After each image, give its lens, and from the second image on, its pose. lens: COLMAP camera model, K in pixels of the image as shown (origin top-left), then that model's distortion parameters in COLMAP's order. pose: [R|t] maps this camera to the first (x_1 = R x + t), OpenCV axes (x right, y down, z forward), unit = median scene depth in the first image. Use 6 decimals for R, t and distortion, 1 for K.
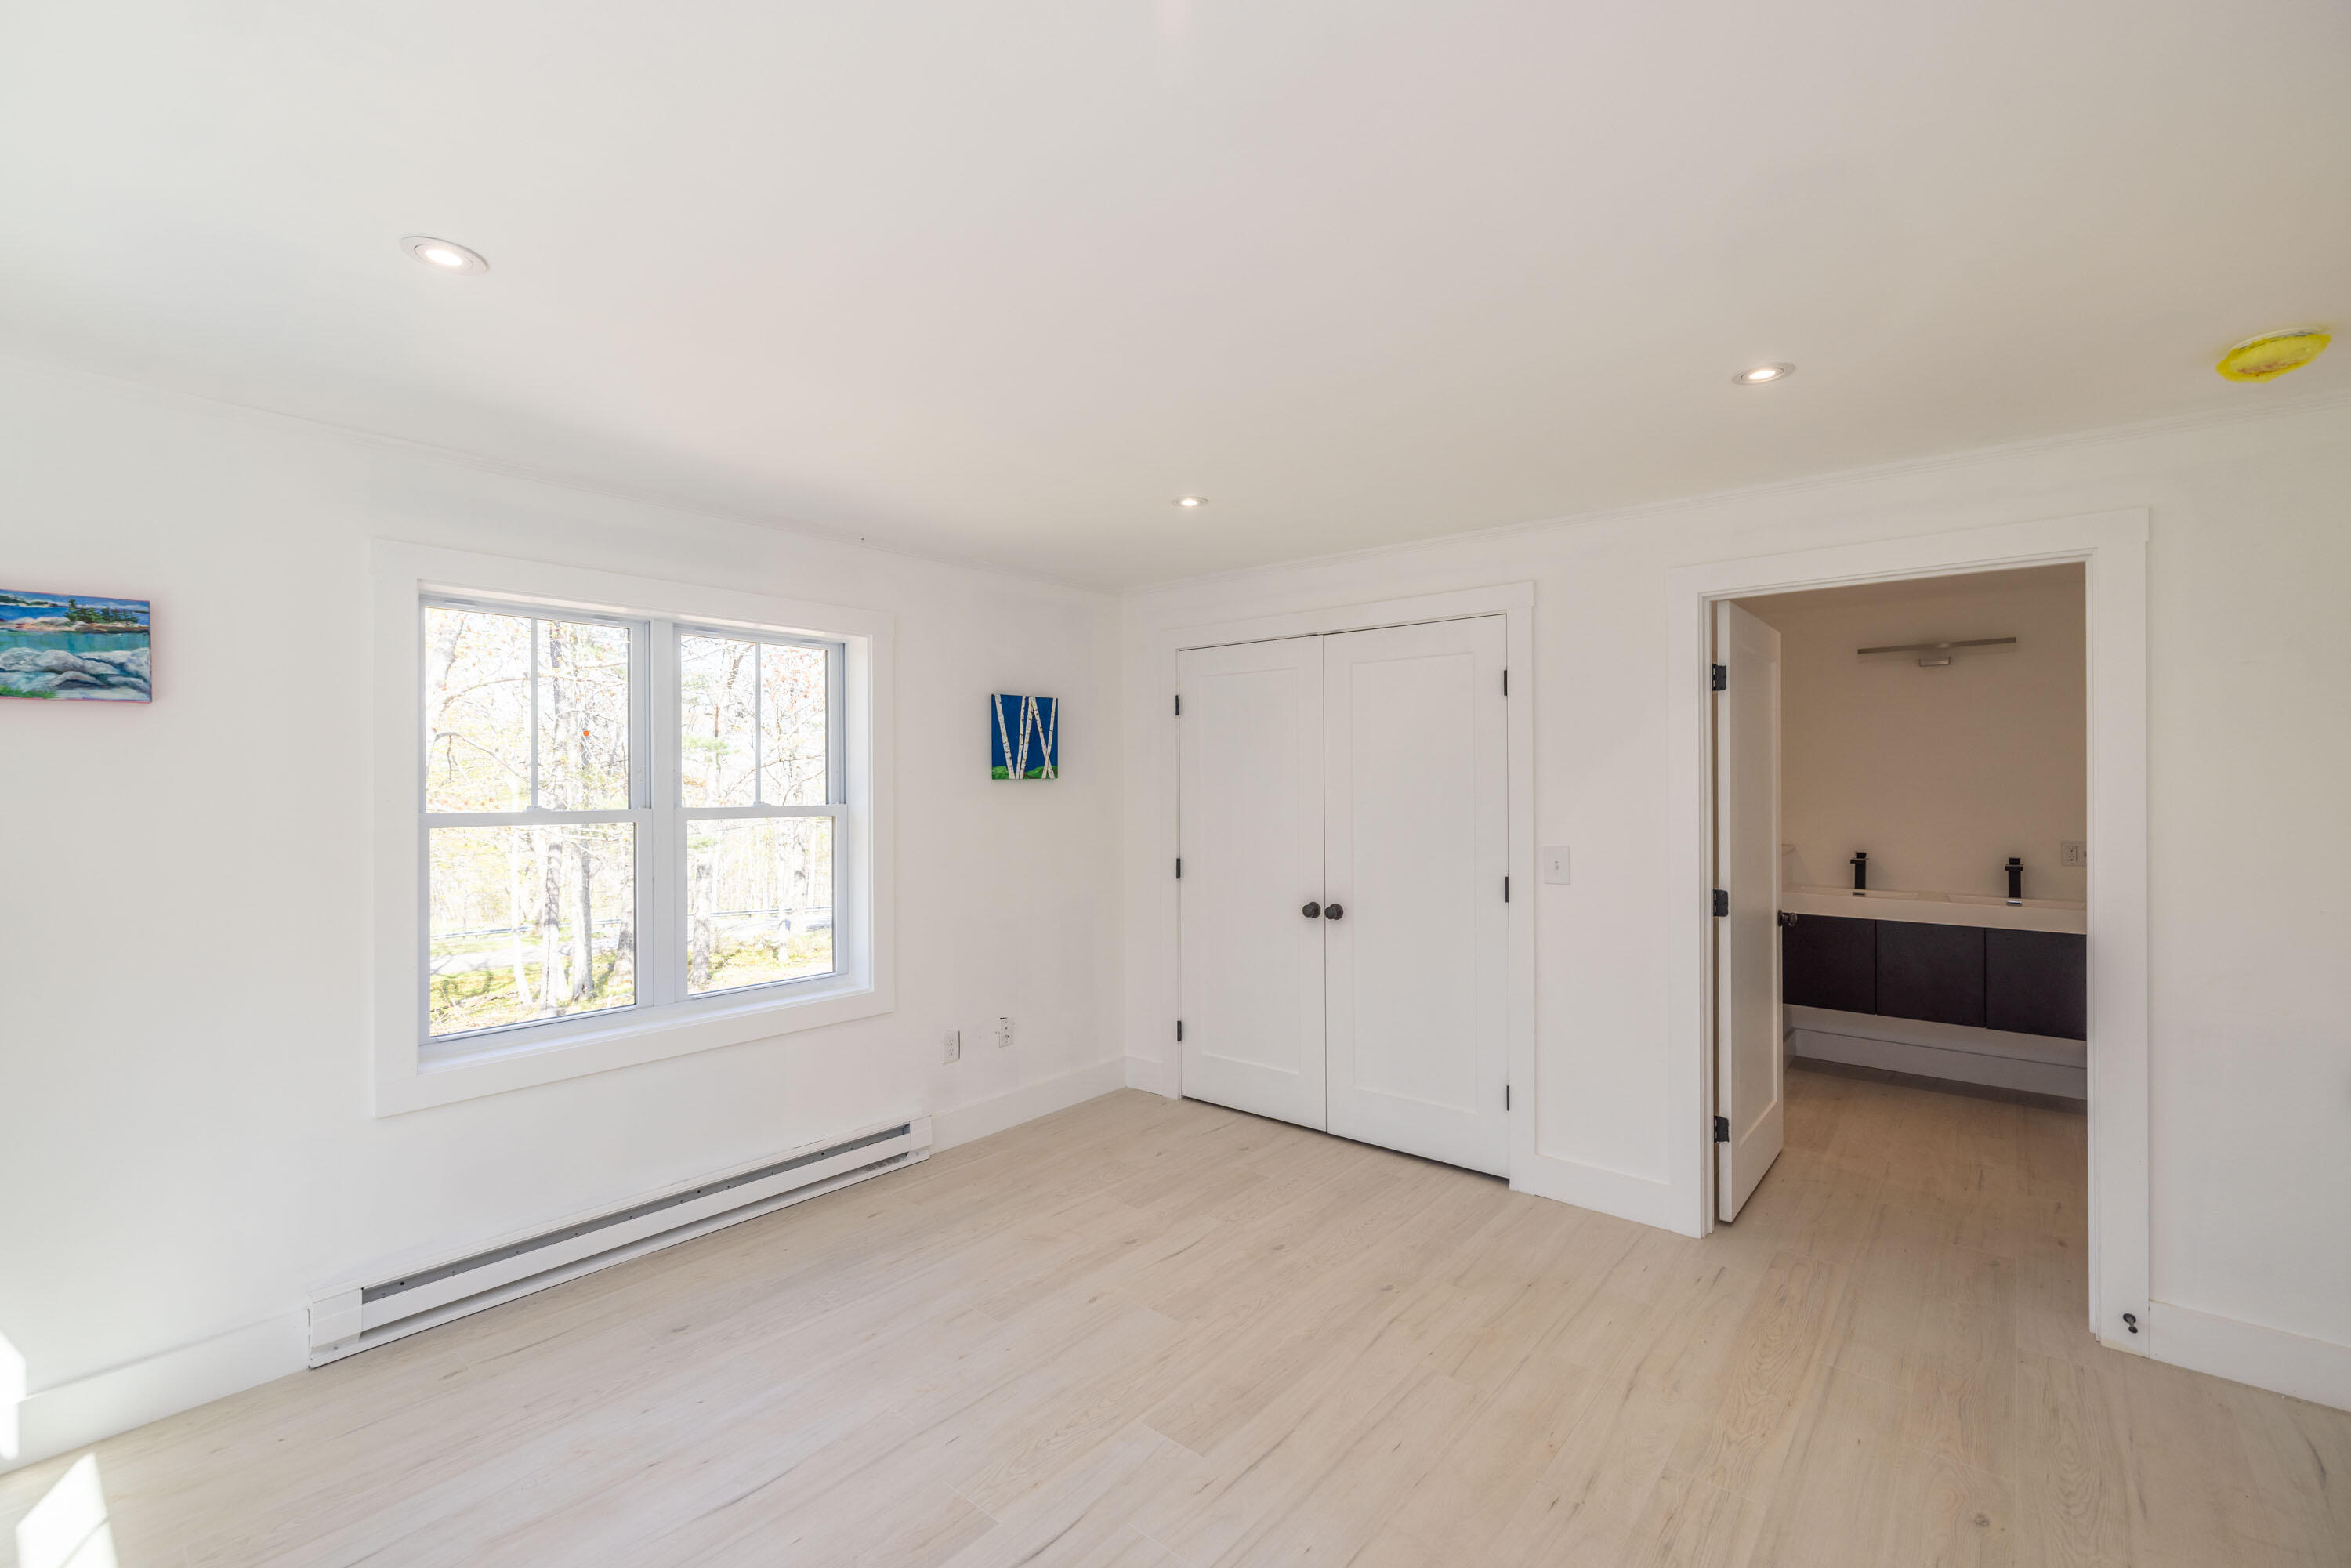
lens RADIAL K [[1009.7, 0, 1175.4], [0, 1009.7, 779.5], [0, 0, 1]] dist [-0.000160, 0.001502]
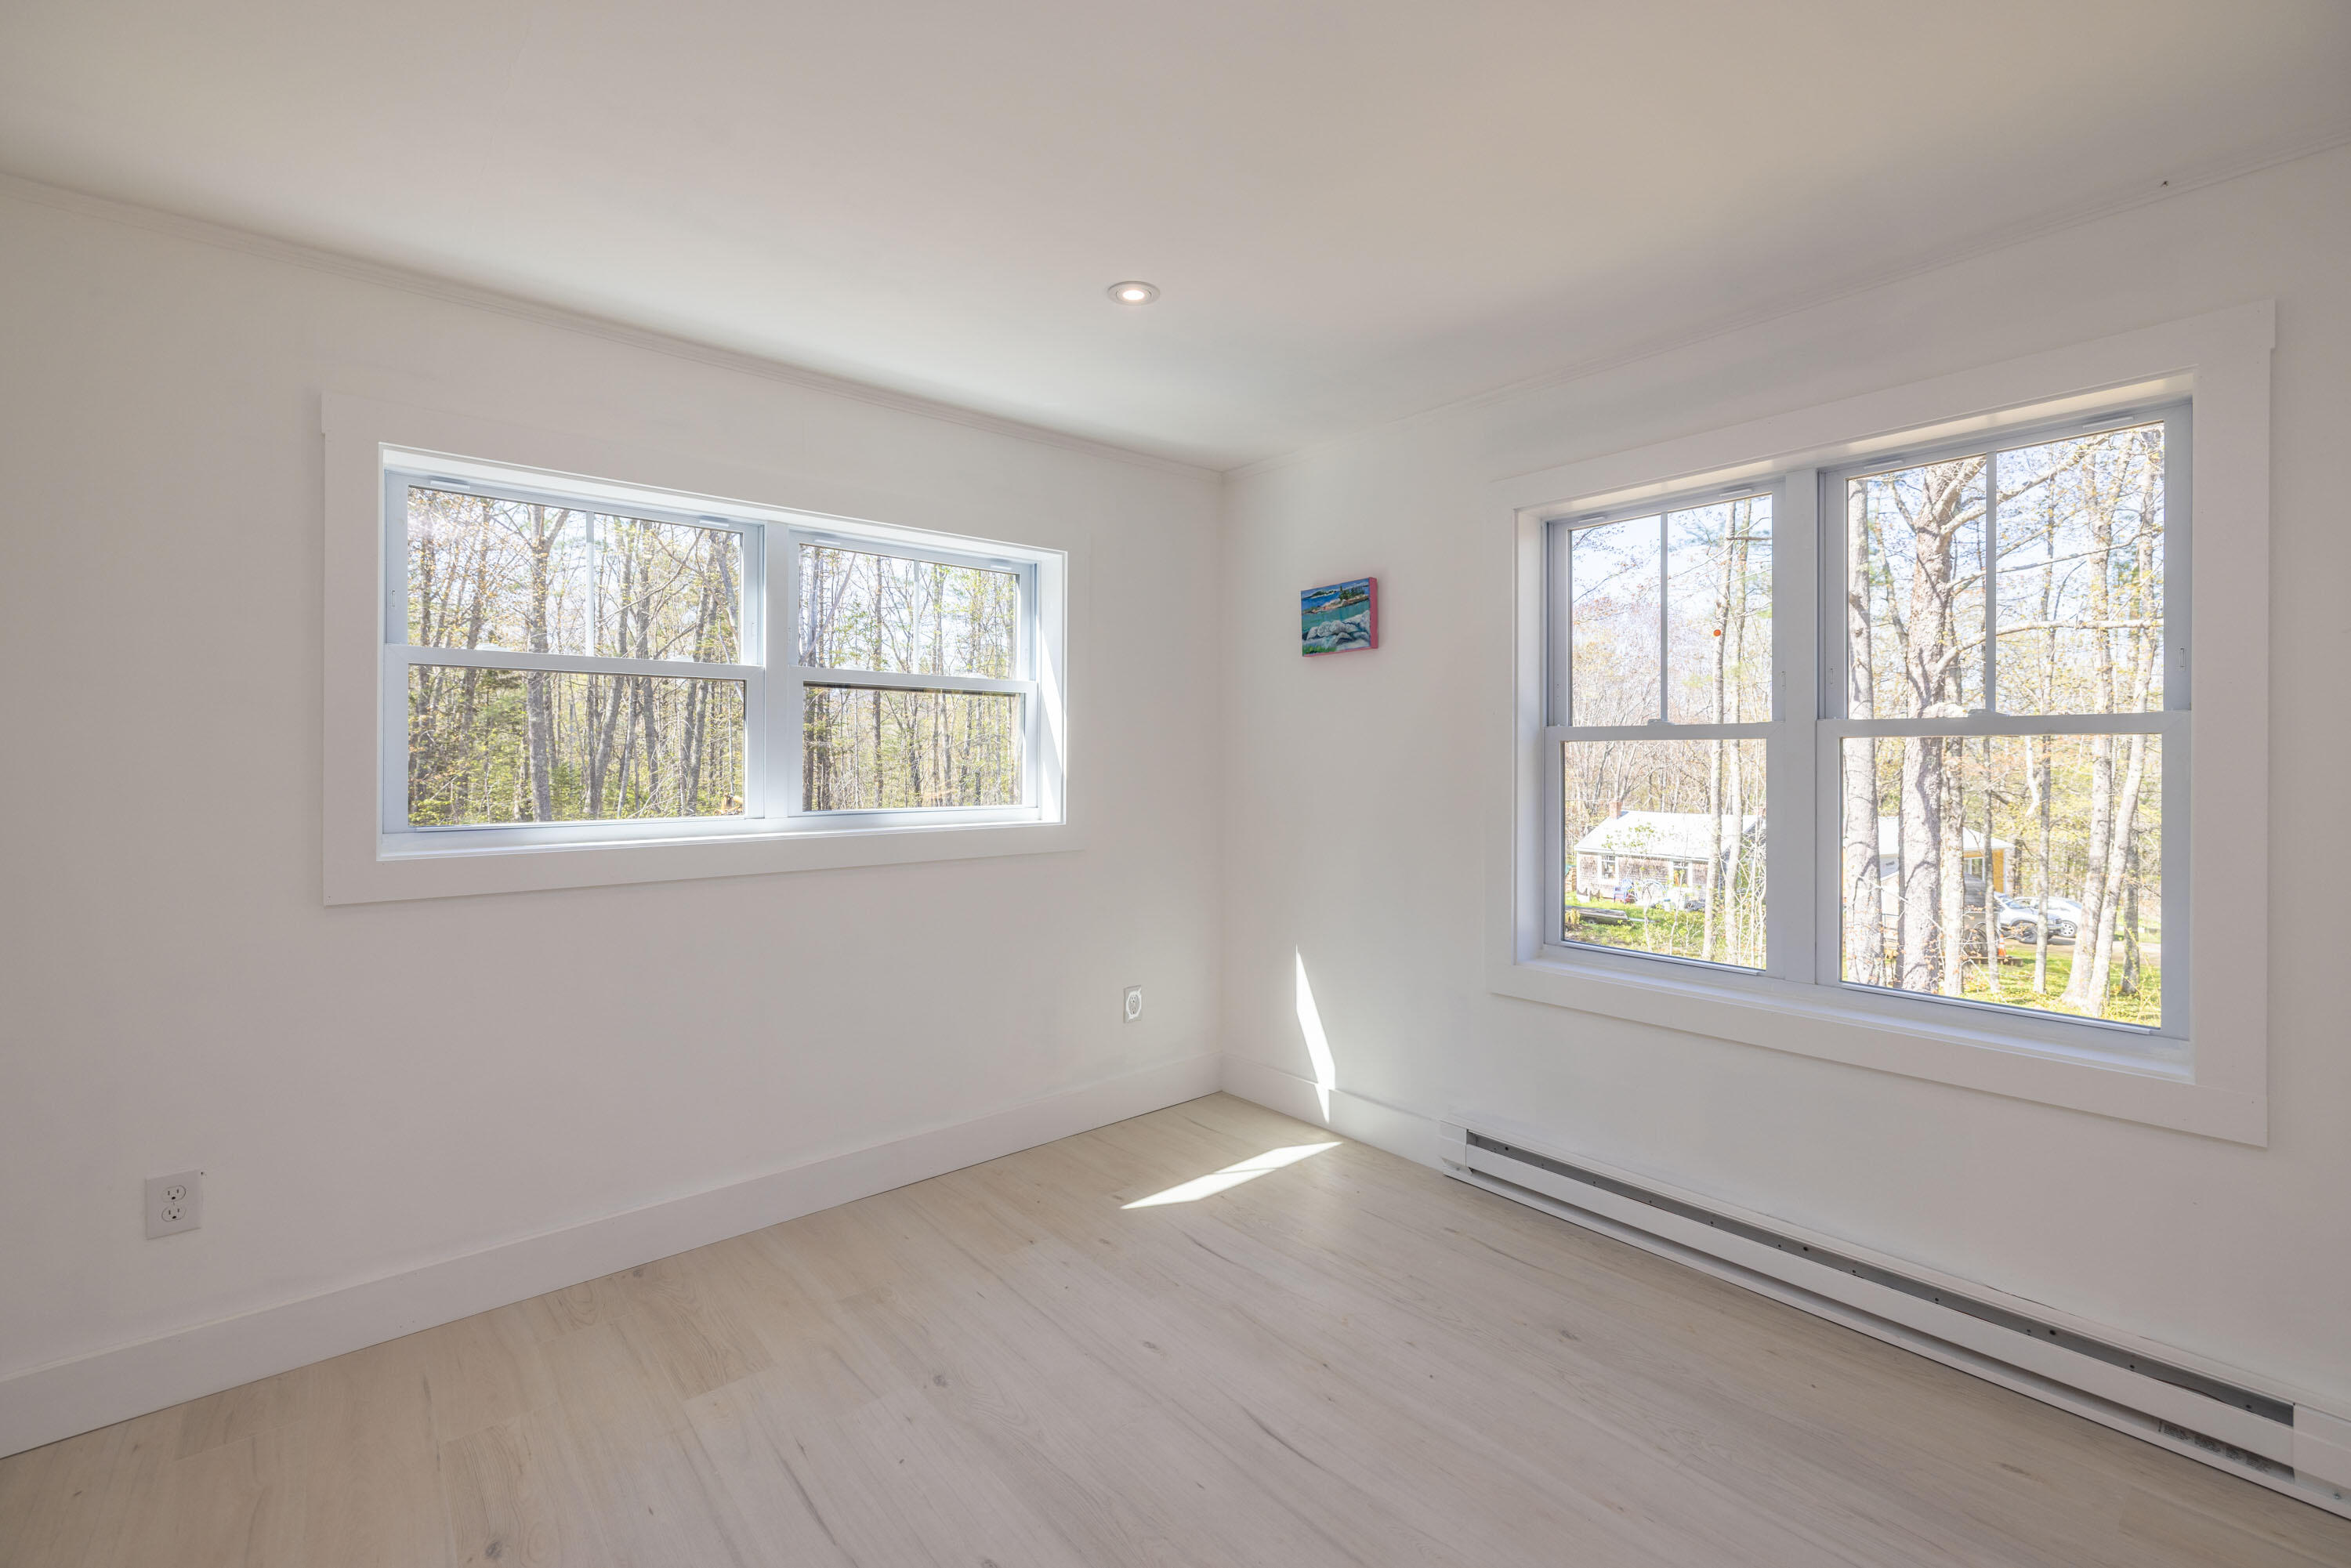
lens RADIAL K [[1009.7, 0, 1162.5], [0, 1009.7, 764.7], [0, 0, 1]] dist [-0.000160, 0.001502]
pose [[-0.180599, 0.012482, -0.983478, 0.275198], [0.006438, 0.999913, 0.011508, 0.043537], [0.983536, -0.004253, -0.180664, 0.588035]]
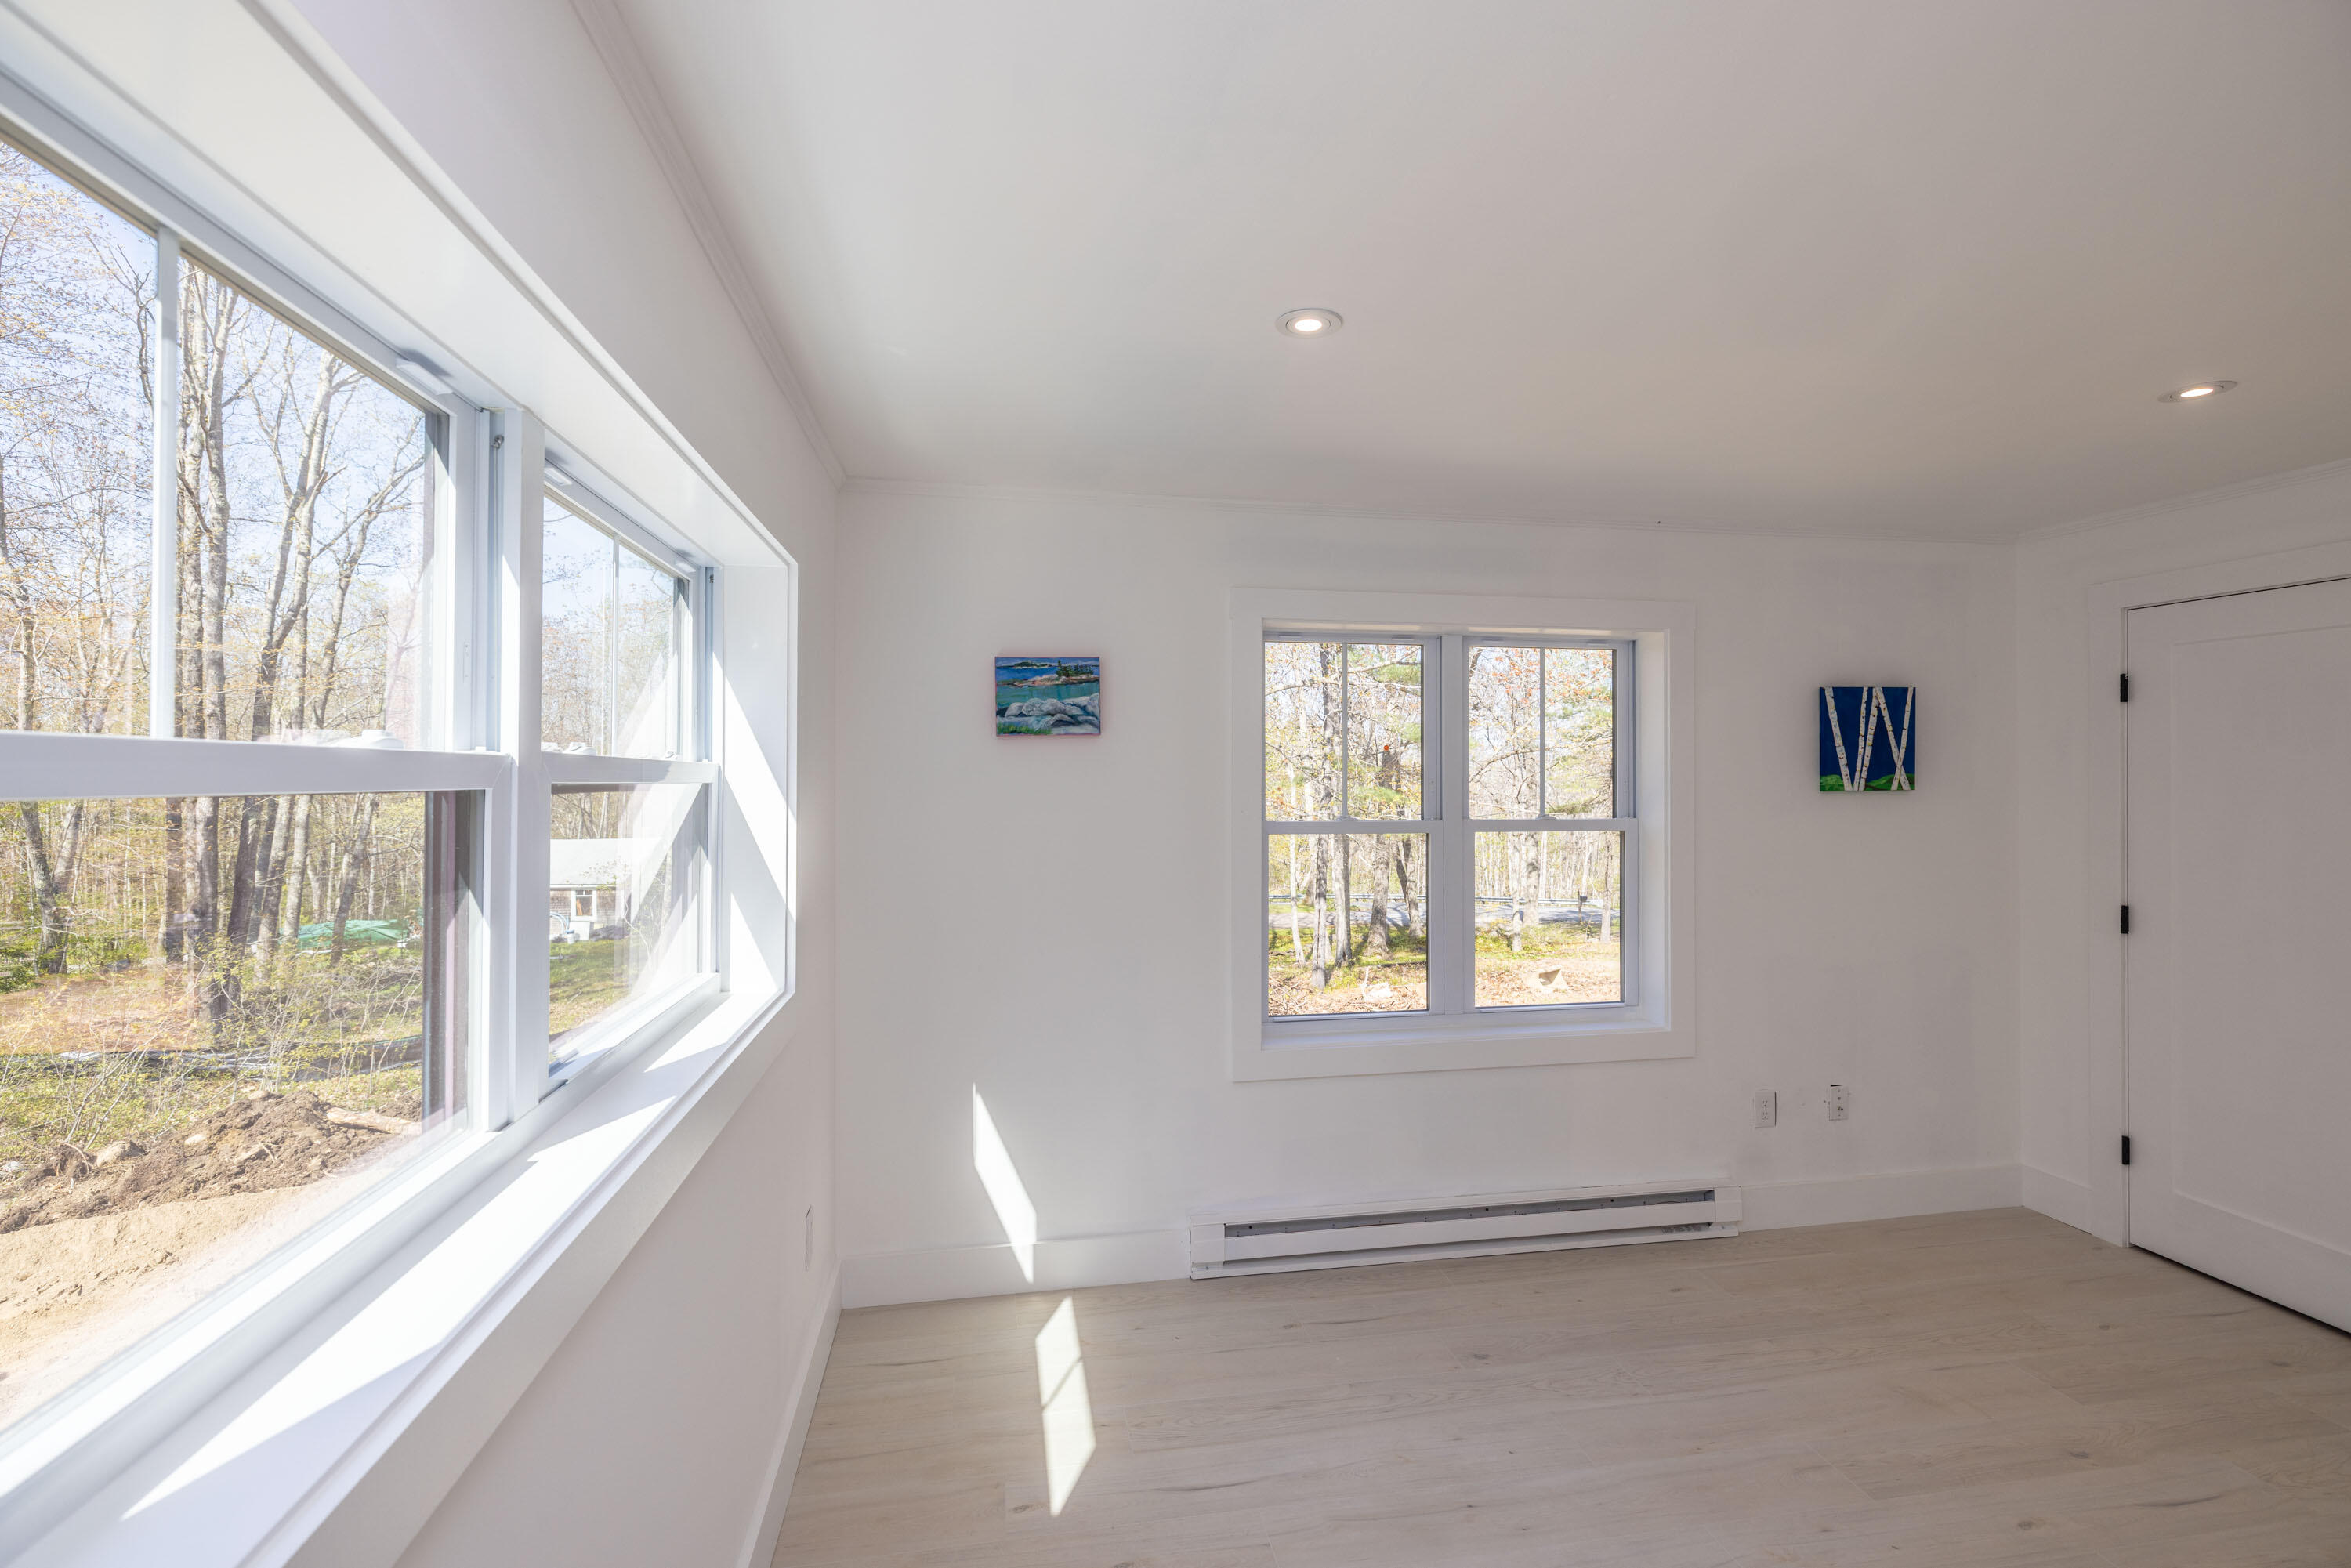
lens RADIAL K [[1009.7, 0, 1165.5], [0, 1009.7, 774.1], [0, 0, 1]] dist [-0.000160, 0.001502]
pose [[0.764106, 0.005308, -0.645069, -0.067074], [-0.001863, 0.999980, 0.006022, -0.020442], [0.645088, -0.003400, 0.764101, 0.037157]]
